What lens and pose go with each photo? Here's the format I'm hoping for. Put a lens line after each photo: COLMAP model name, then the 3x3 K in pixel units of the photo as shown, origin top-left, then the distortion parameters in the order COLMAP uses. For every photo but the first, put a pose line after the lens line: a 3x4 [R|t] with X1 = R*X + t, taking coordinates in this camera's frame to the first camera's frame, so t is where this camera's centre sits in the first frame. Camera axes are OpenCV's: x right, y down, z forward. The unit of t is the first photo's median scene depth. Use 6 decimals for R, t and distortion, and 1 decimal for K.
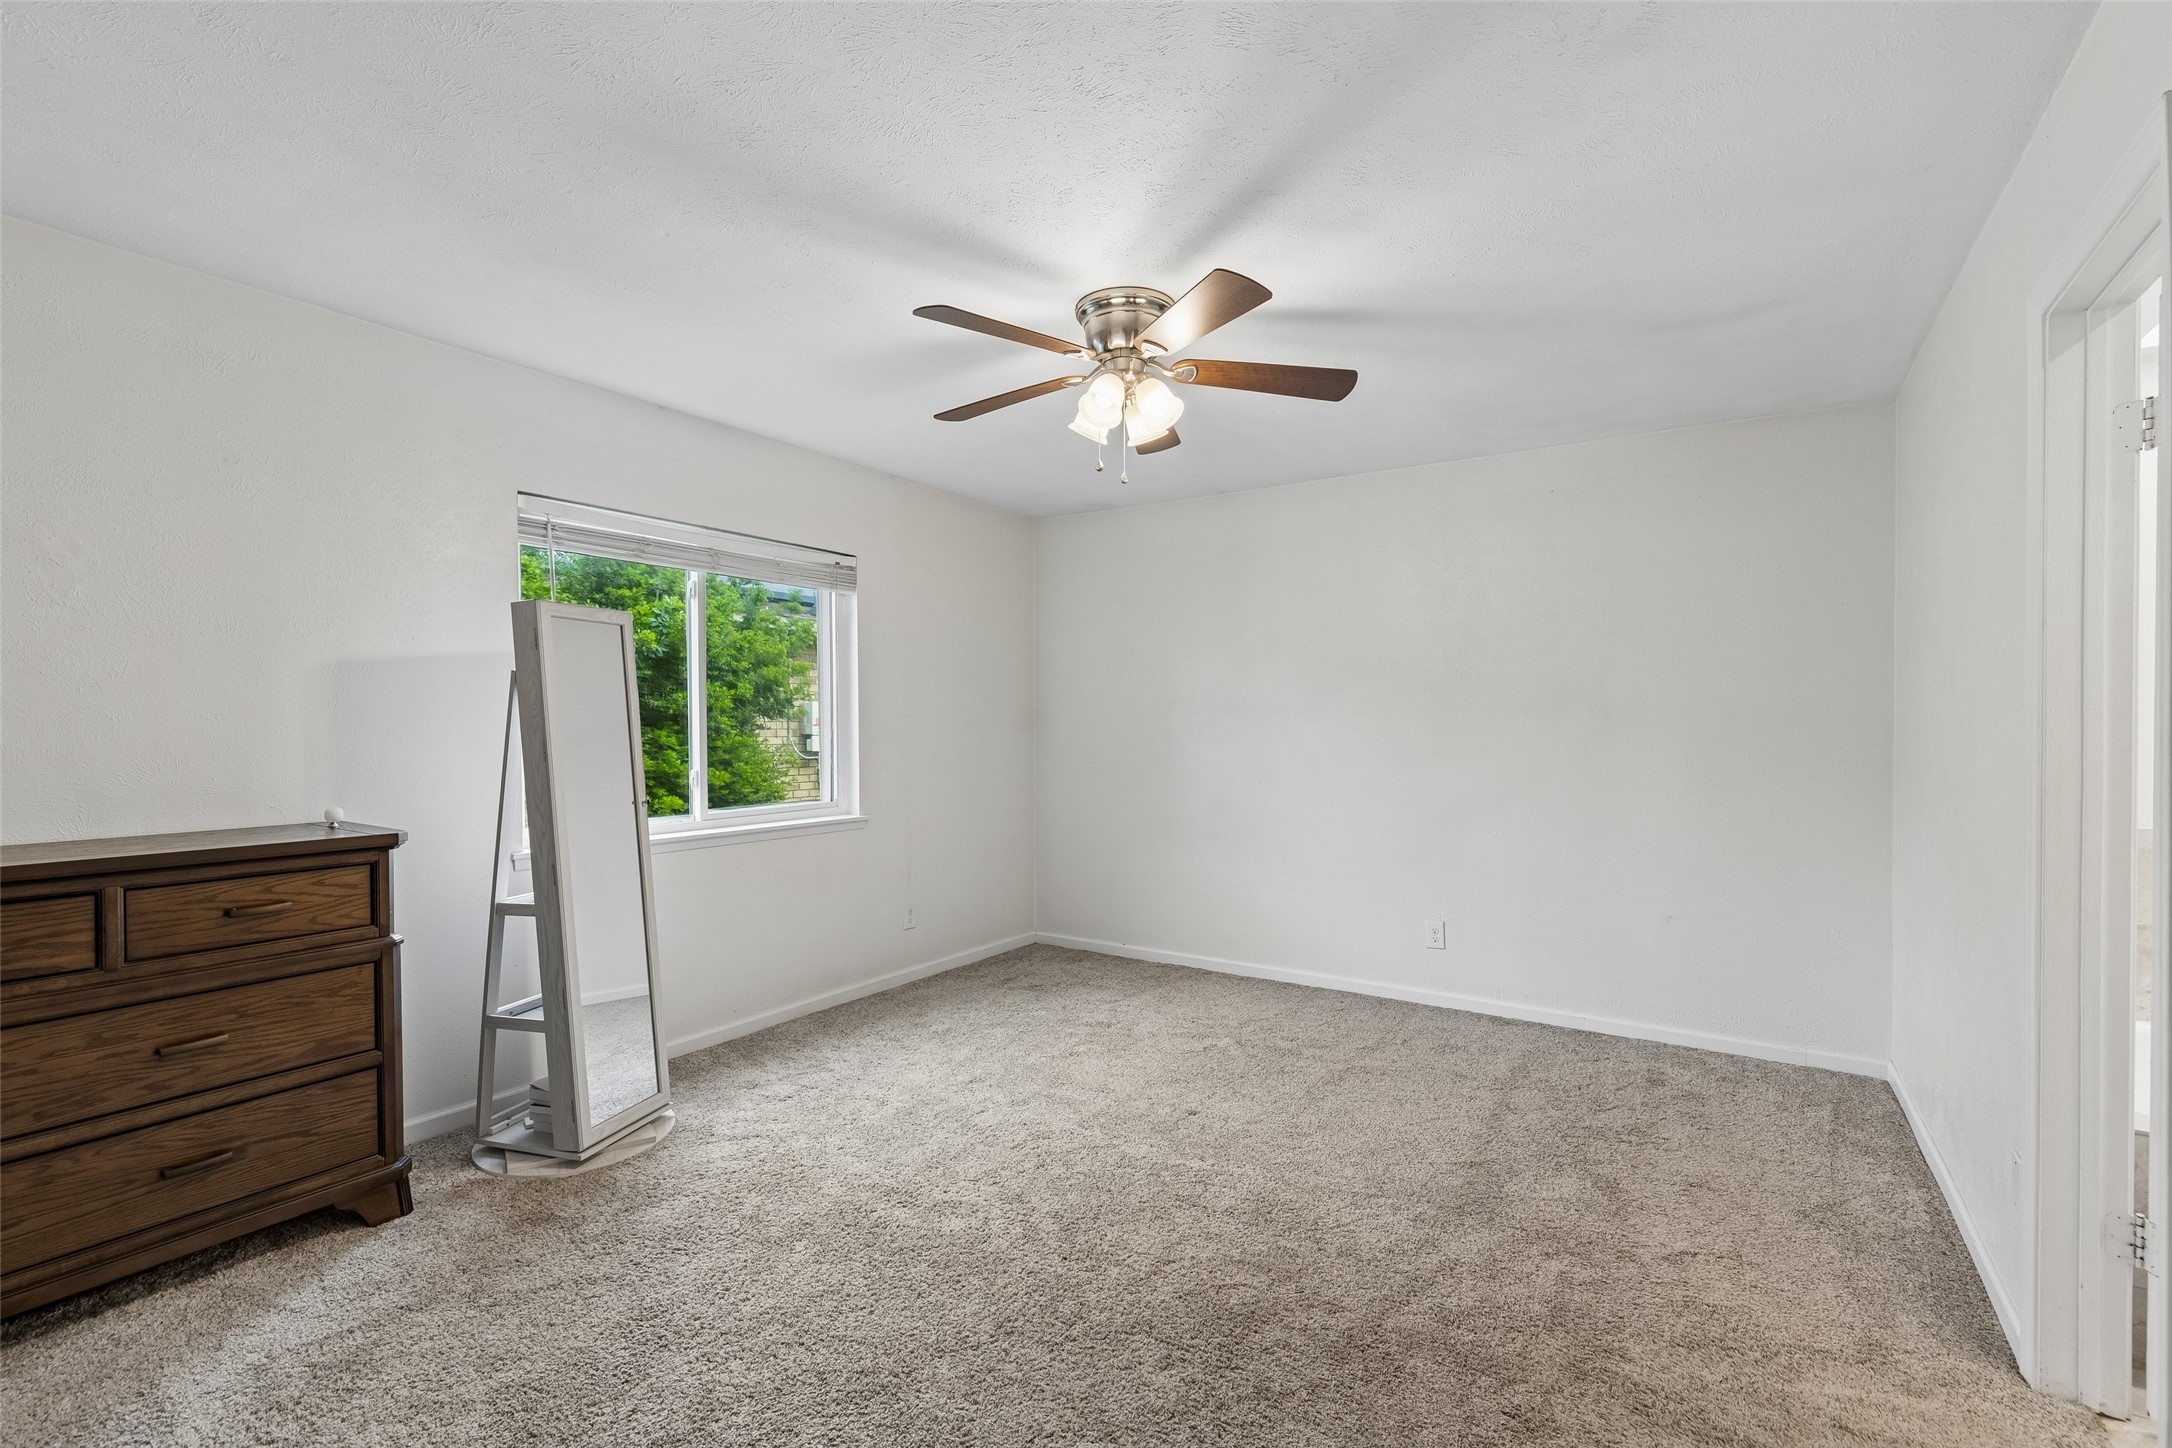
lens RADIAL K [[977.7, 0, 1076.8], [0, 977.7, 720.5], [0, 0, 1]] dist [0.002039, 0.000009]
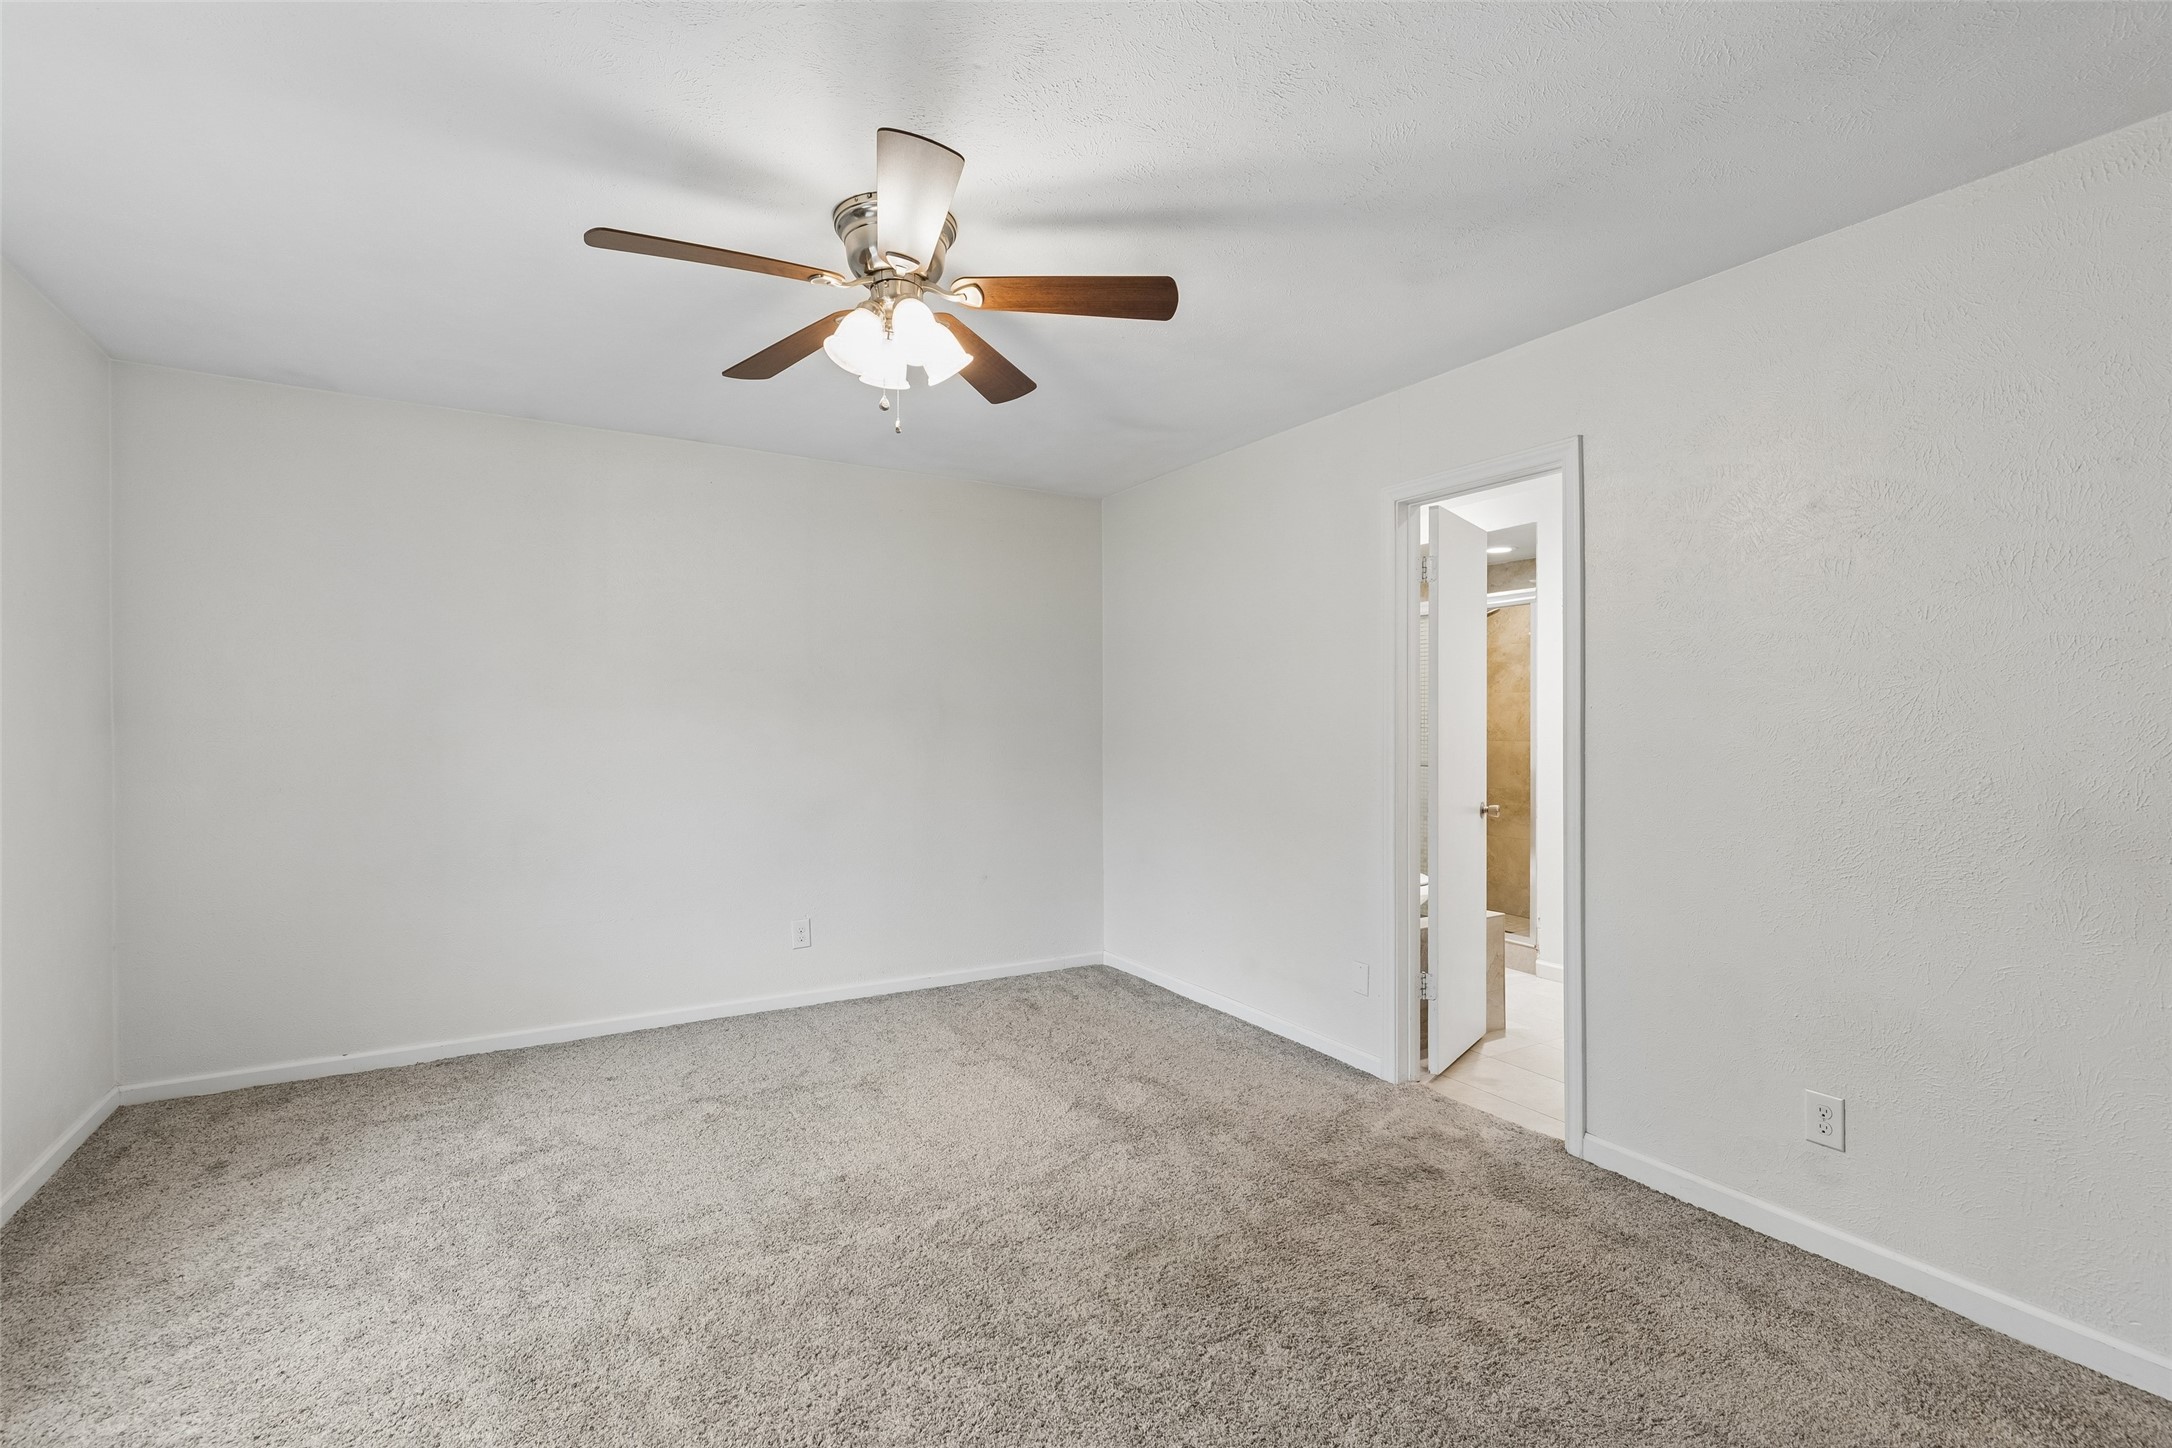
lens RADIAL K [[977.7, 0, 1076.8], [0, 977.7, 720.5], [0, 0, 1]] dist [0.002039, 0.000009]
pose [[0.438390, -0.005052, 0.898770, -0.630430], [-0.002110, 0.999976, 0.006651, -0.008296], [-0.898782, -0.004812, 0.438369, 0.494345]]
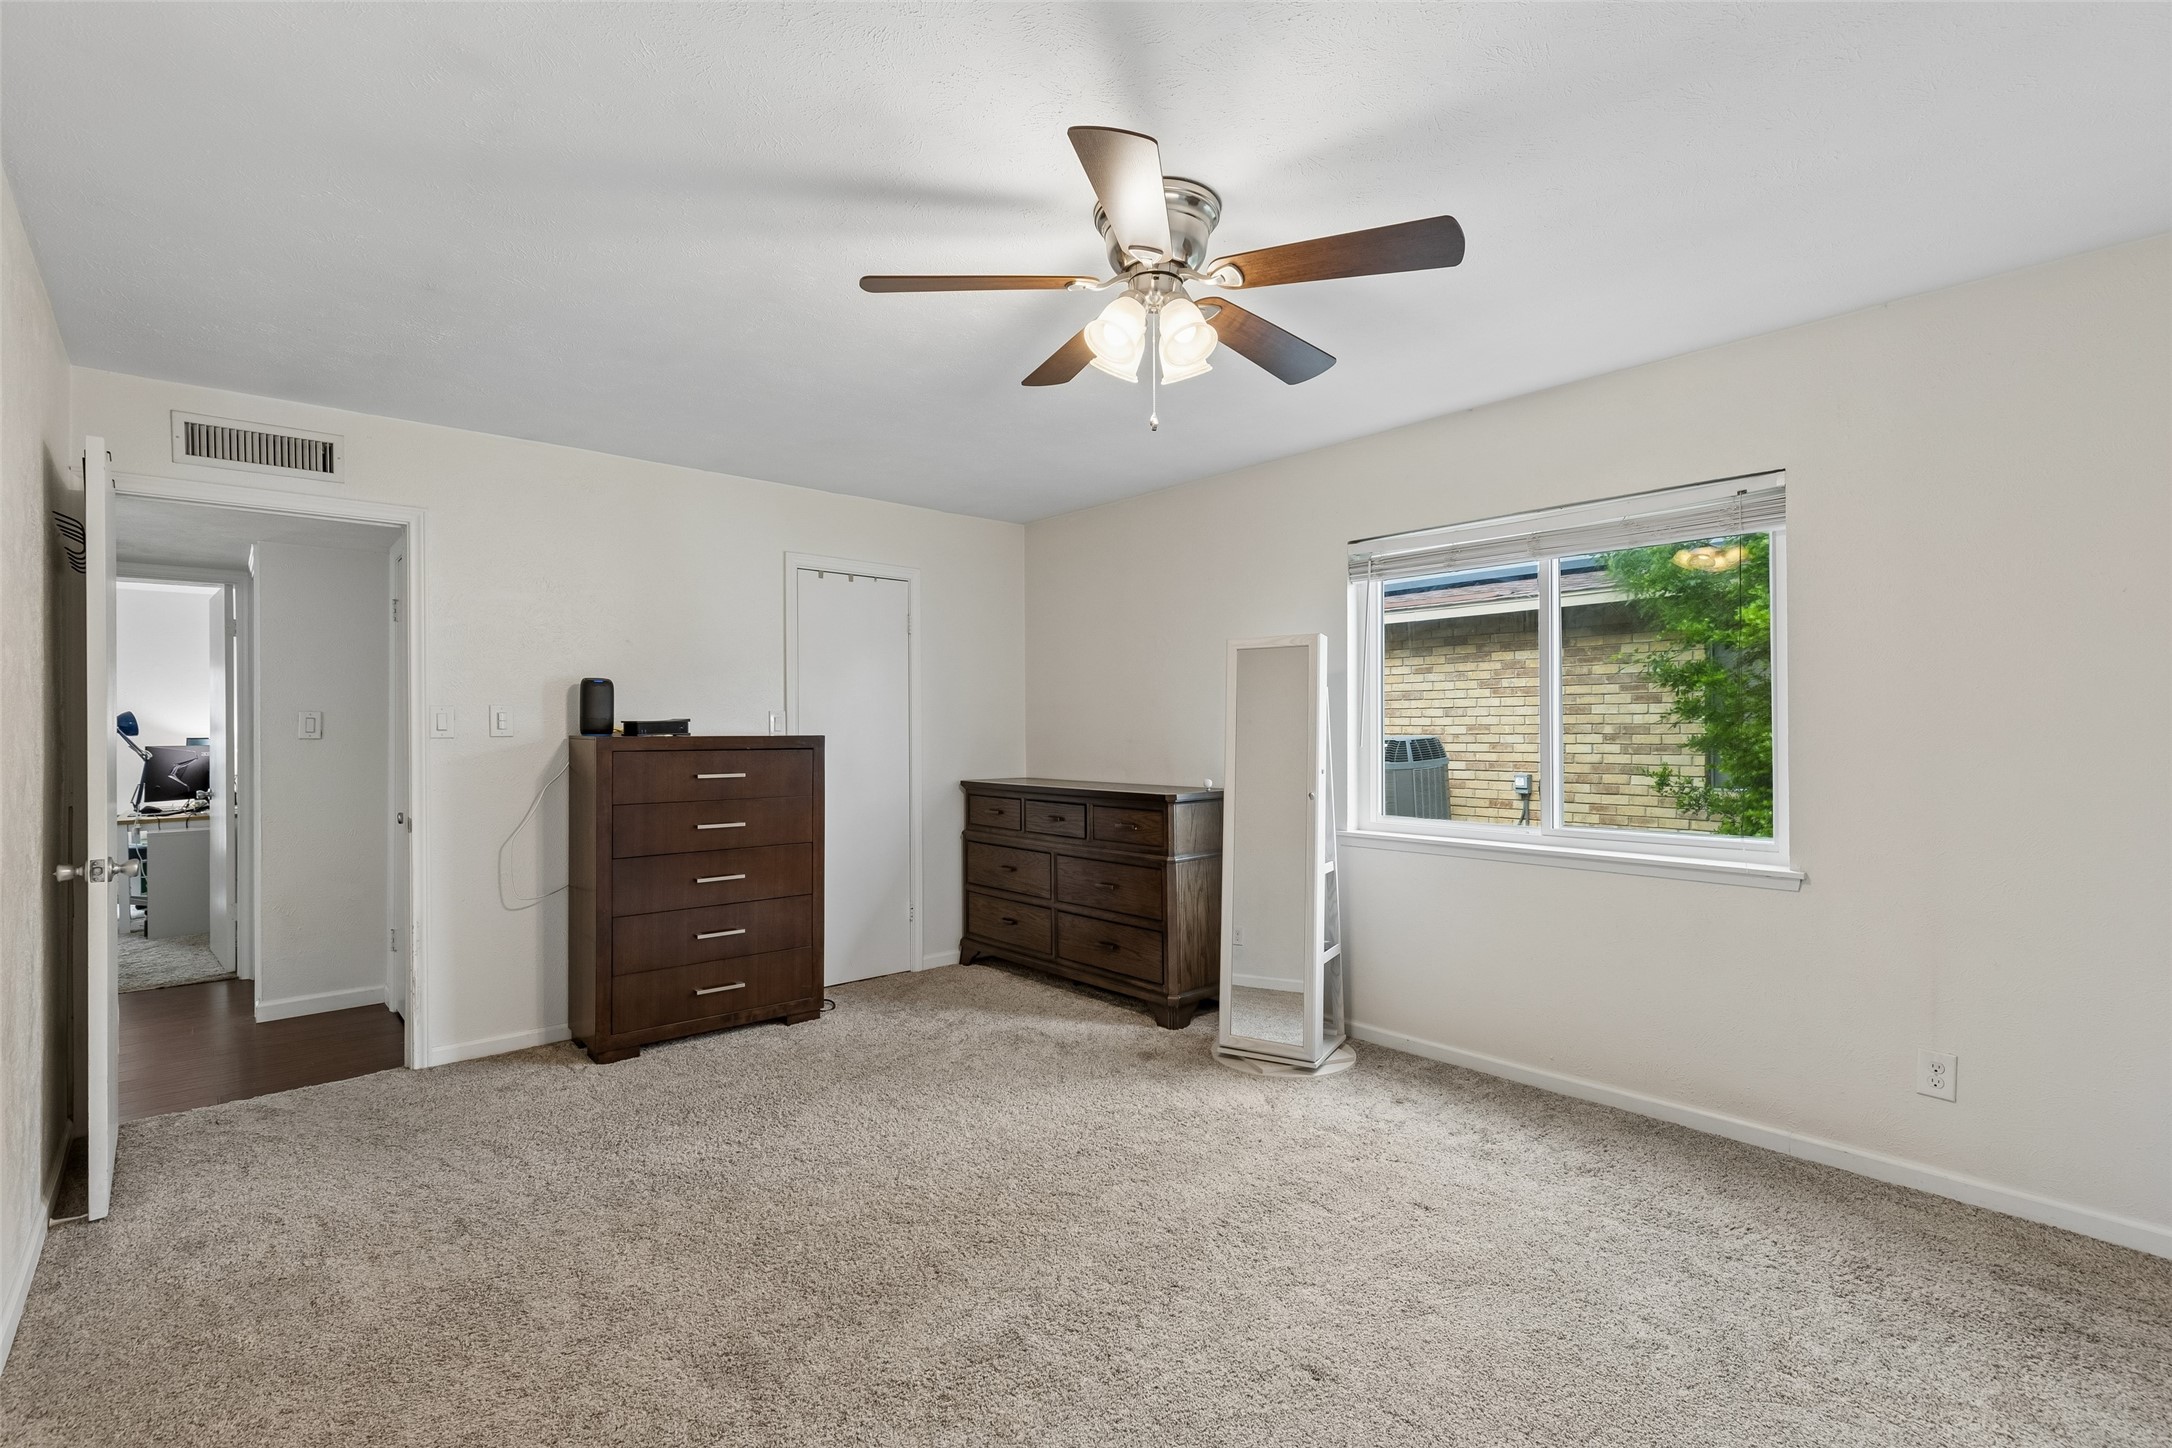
lens RADIAL K [[977.7, 0, 1076.8], [0, 977.7, 720.5], [0, 0, 1]] dist [0.002039, 0.000009]
pose [[-0.259453, -0.006992, -0.965730, 0.841223], [0.004561, 0.999954, -0.008465, 0.002758], [0.965745, -0.006601, -0.259409, 1.151678]]
